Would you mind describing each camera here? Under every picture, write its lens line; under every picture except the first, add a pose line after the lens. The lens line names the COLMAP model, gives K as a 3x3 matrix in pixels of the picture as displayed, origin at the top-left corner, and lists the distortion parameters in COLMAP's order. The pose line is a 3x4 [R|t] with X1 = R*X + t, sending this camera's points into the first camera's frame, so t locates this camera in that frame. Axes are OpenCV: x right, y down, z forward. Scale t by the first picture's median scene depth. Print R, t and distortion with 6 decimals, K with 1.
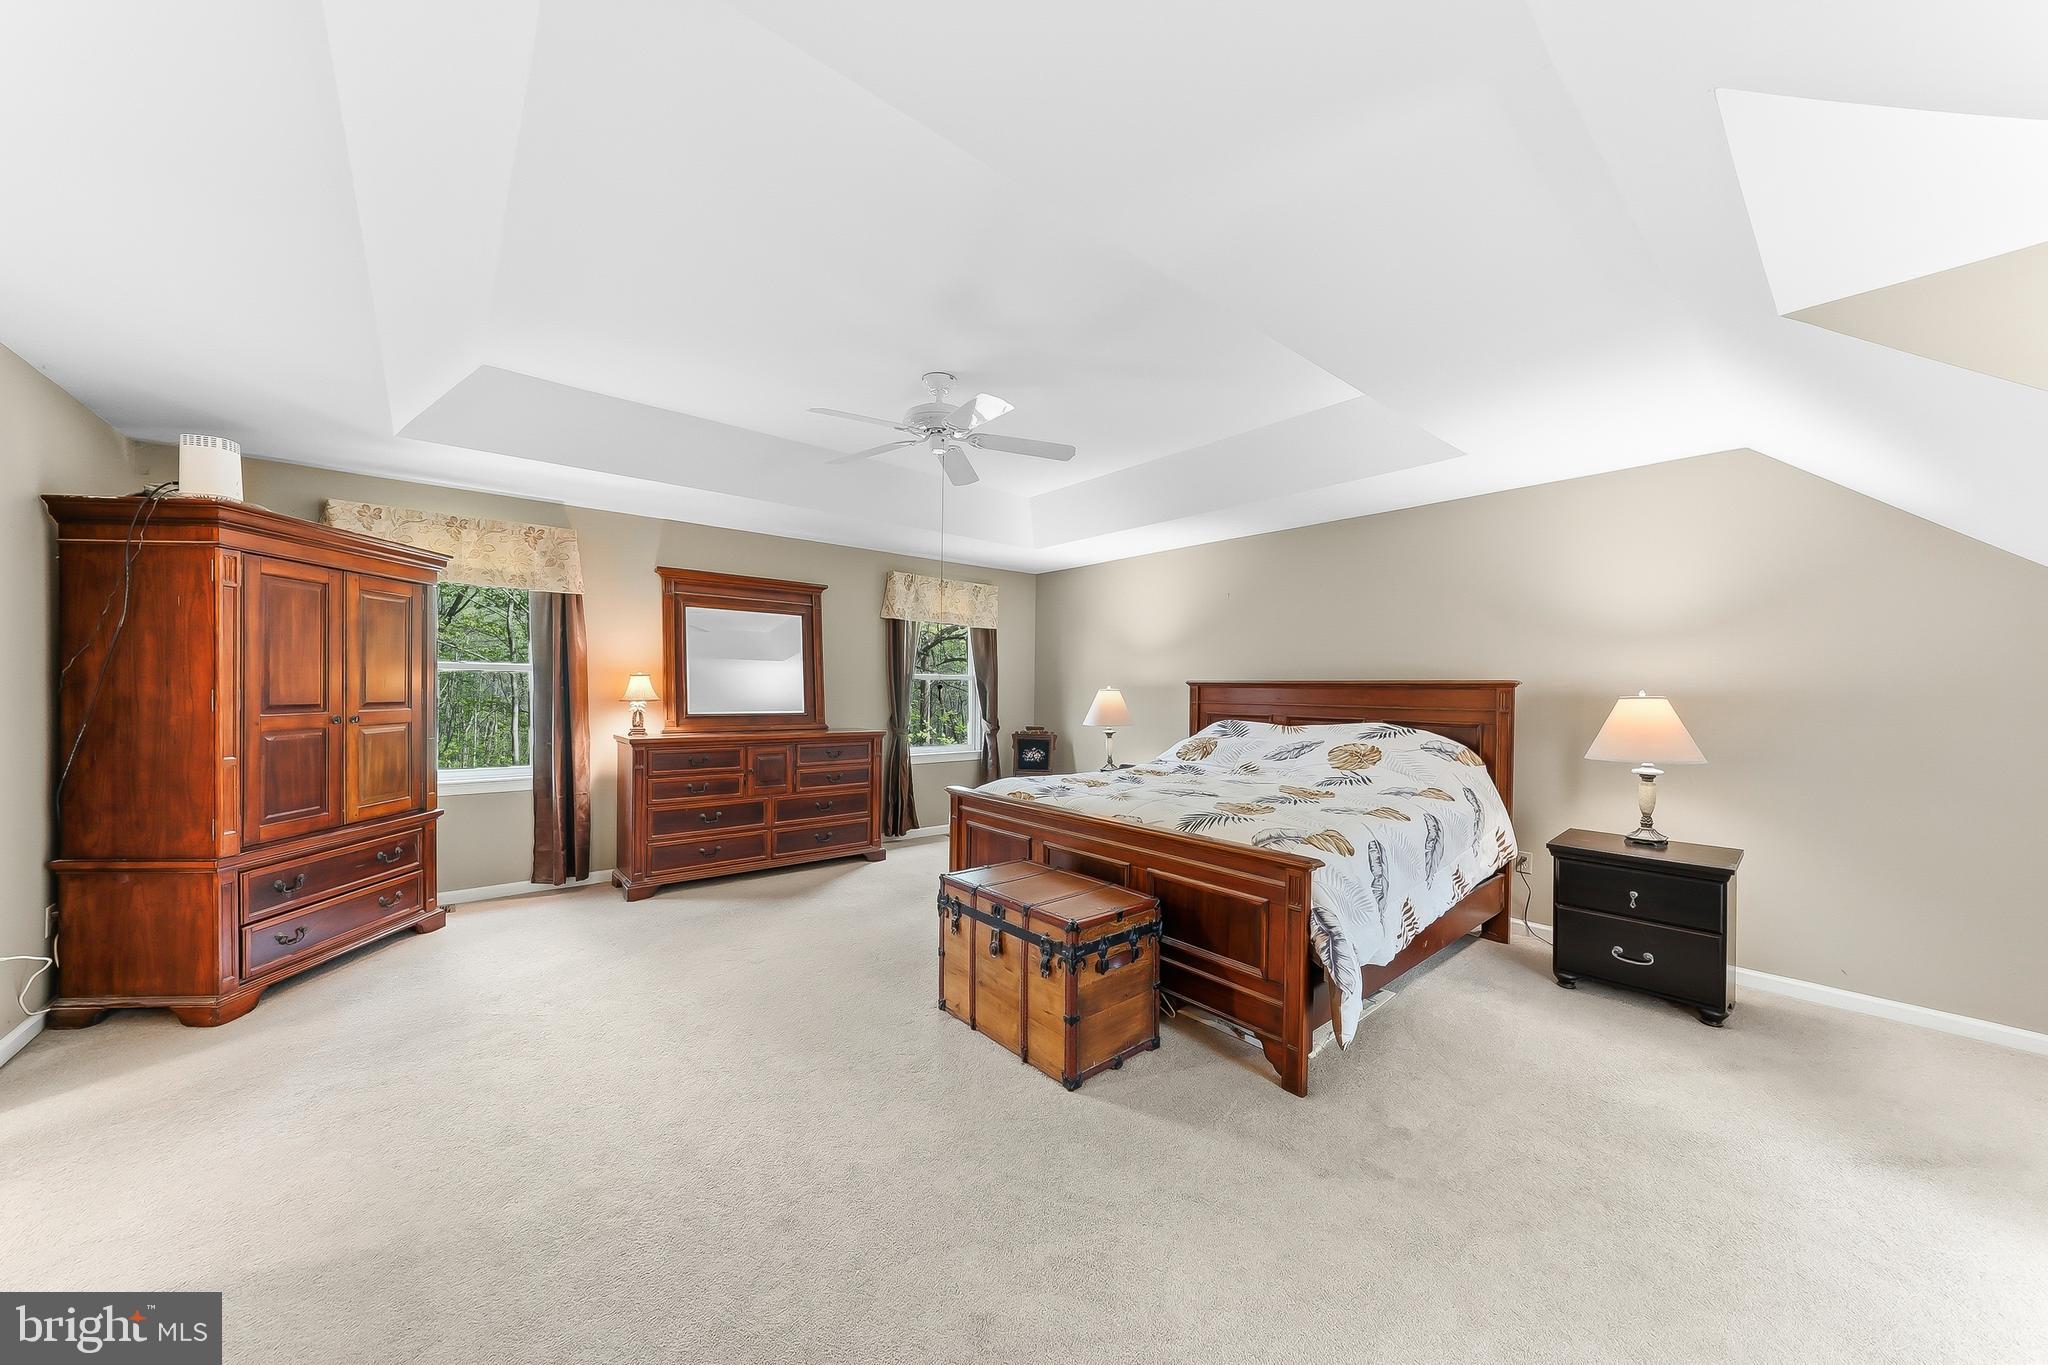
lens RADIAL K [[713.5, 0, 1017.8], [0, 713.5, 686.6], [0, 0, 1]] dist [-0.000435, -0.000046]
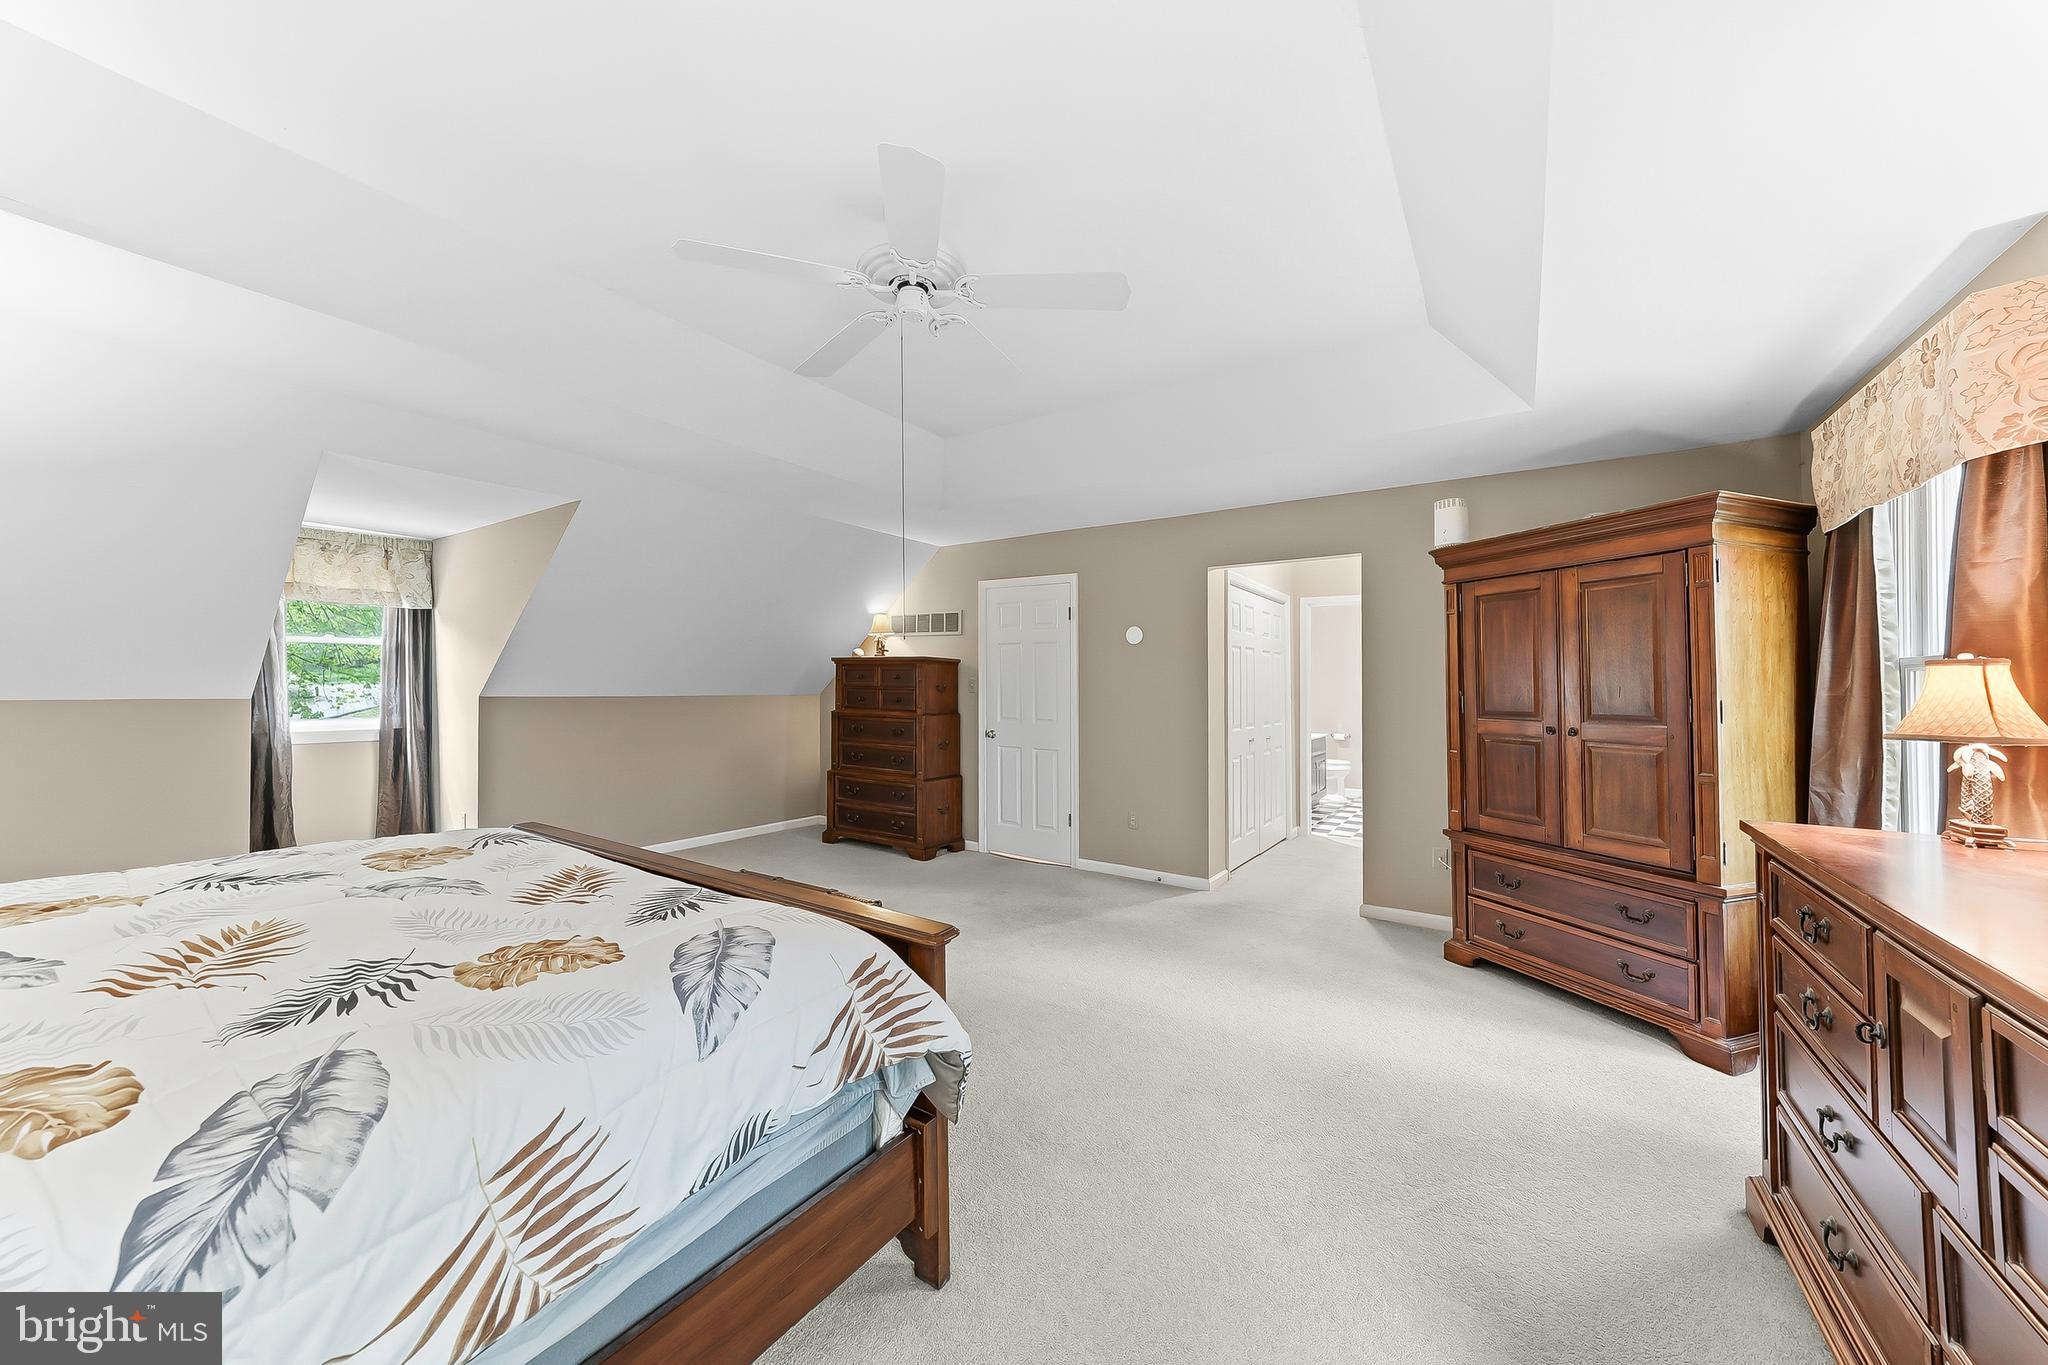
lens RADIAL K [[713.5, 0, 1017.8], [0, 713.5, 686.6], [0, 0, 1]] dist [-0.000435, -0.000046]
pose [[-0.958709, -0.019981, -0.283687, -0.012872], [-0.019343, 0.999800, -0.005050, 0.004507], [0.283731, 0.000646, -0.958904, 1.103322]]
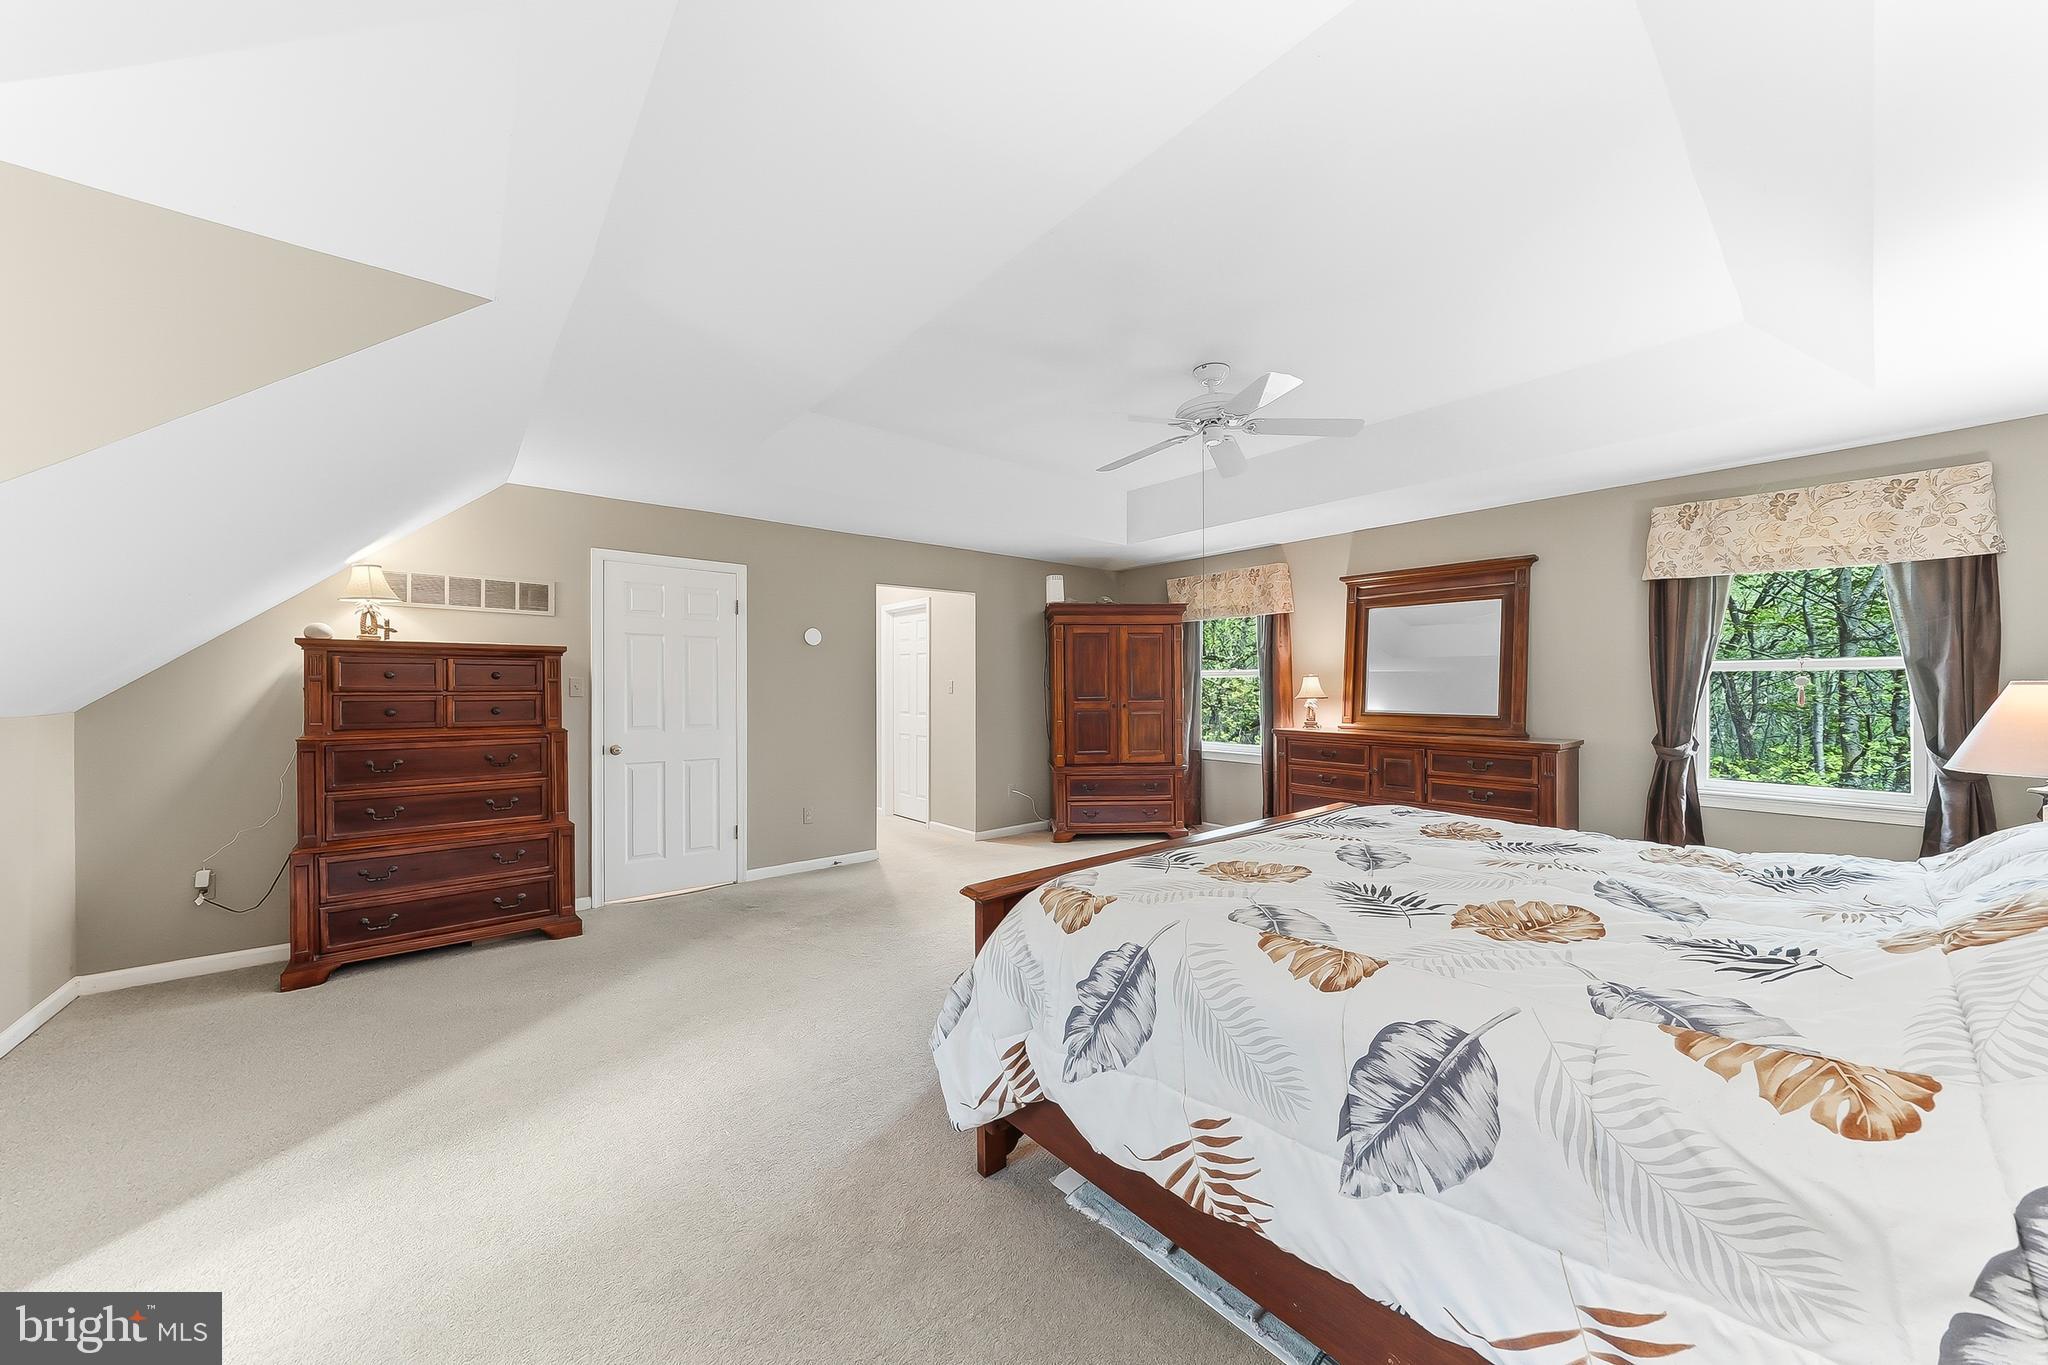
lens RADIAL K [[713.5, 0, 1017.8], [0, 713.5, 686.6], [0, 0, 1]] dist [-0.000435, -0.000046]
pose [[-0.007655, -0.009863, -0.999922, 0.586436], [0.004935, 0.999939, -0.009901, 0.008705], [0.999959, -0.005010, -0.007606, 0.496728]]
